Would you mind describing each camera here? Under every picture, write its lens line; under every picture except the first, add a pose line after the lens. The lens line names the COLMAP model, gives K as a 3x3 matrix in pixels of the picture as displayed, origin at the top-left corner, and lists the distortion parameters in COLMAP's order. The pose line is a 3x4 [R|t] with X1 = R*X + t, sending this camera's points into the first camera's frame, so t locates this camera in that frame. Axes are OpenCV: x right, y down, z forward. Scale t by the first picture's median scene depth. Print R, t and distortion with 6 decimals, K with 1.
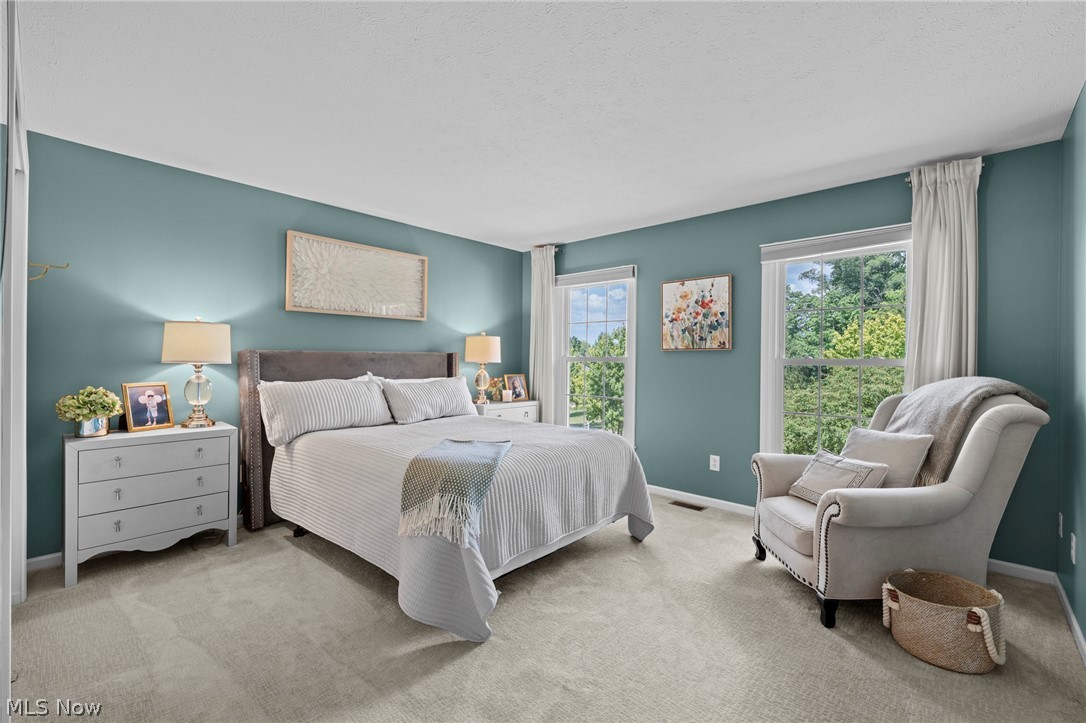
lens RADIAL K [[457.5, 0, 544.8], [0, 457.5, 366.5], [0, 0, 1]] dist [-0.011030, 0.000136]
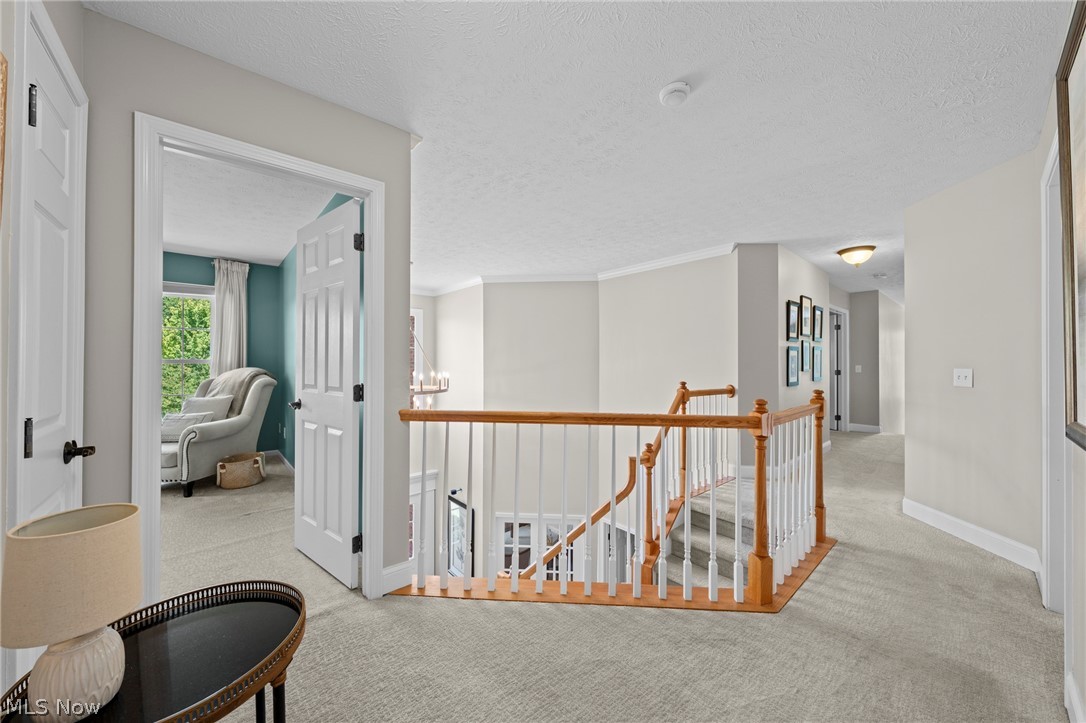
lens RADIAL K [[406.6, 0, 543.6], [0, 406.6, 359.6], [0, 0, 1]] dist [0.000527, 0.000026]
pose [[0.123956, -0.003057, 0.992283, -0.886690], [0.008681, 0.999960, 0.001997, -0.007680], [-0.992250, 0.008367, 0.123978, -0.709778]]
